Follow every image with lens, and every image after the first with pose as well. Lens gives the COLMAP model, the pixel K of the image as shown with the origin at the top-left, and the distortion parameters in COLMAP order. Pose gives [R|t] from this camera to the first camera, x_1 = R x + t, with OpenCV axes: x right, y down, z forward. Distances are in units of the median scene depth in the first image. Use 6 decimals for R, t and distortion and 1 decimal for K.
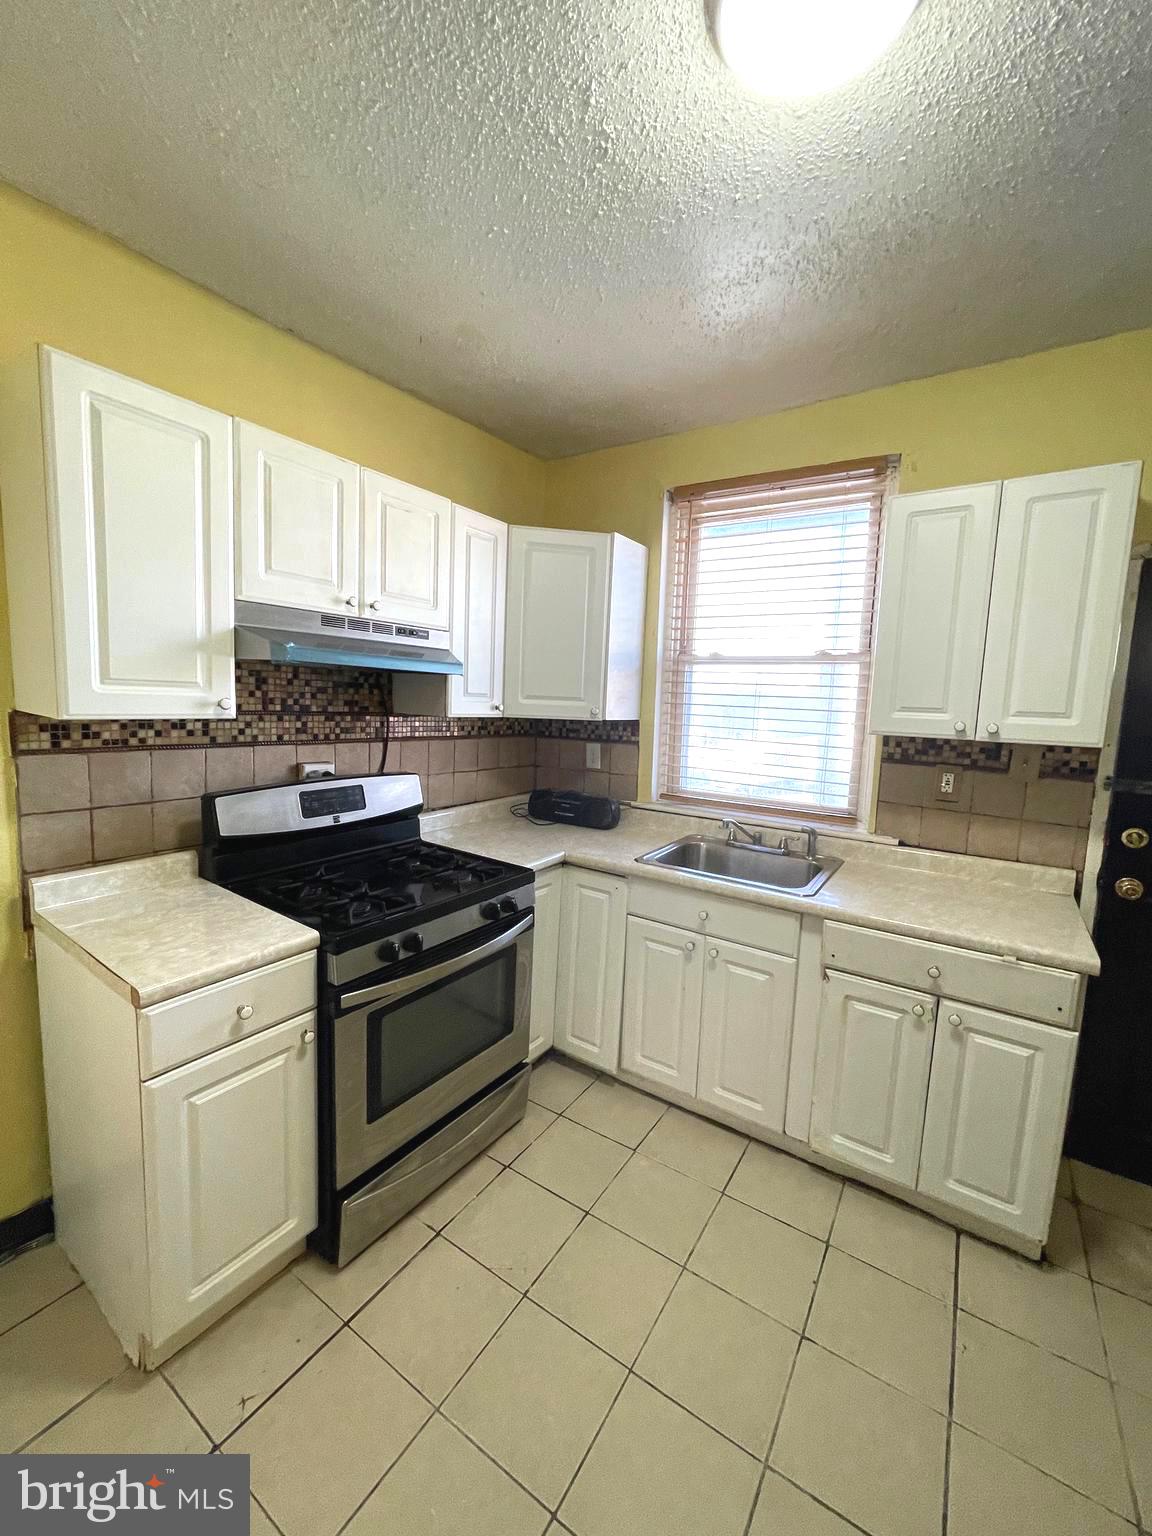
lens RADIAL K [[613.4, 0, 573.4], [0, 613.4, 767.8], [0, 0, 1]] dist [-0.002512, 0.000169]
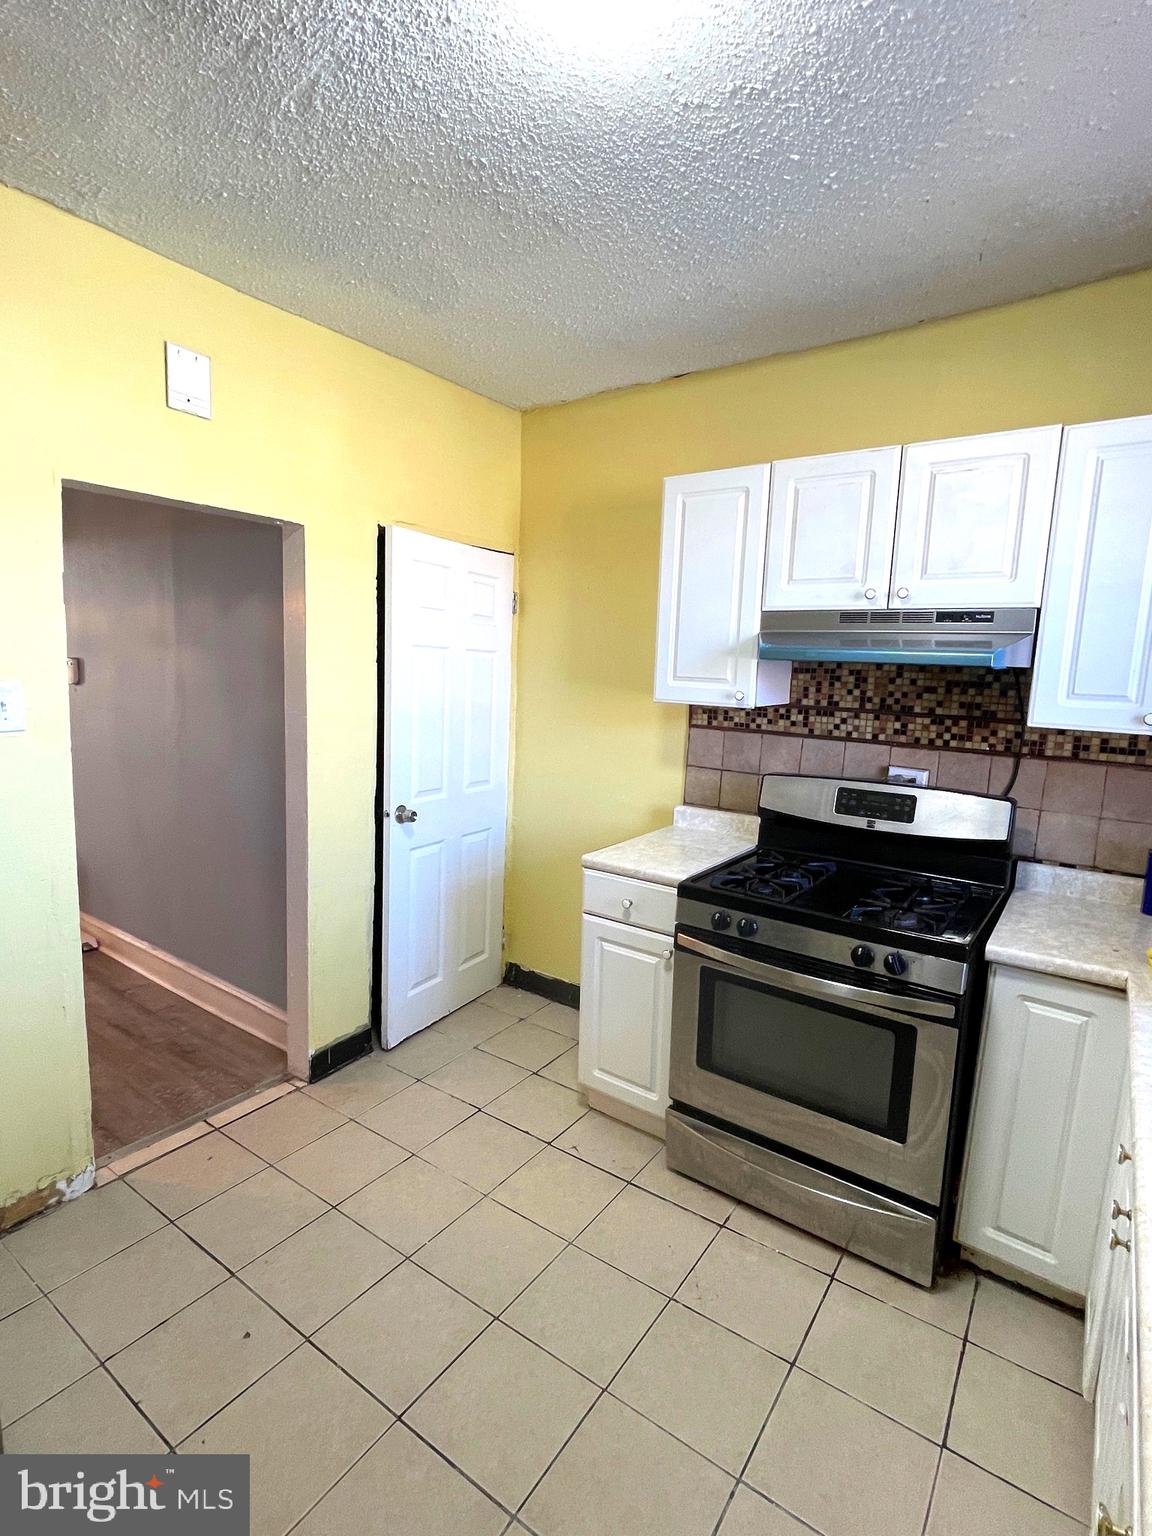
lens RADIAL K [[763.8, 0, 572.6], [0, 763.8, 767.5], [0, 0, 1]] dist [0.002446, 0.000053]
pose [[-0.027486, 0.092272, -0.995354, 0.800797], [-0.151843, 0.983791, 0.095393, -0.044896], [0.988022, 0.153760, -0.013029, 0.554321]]
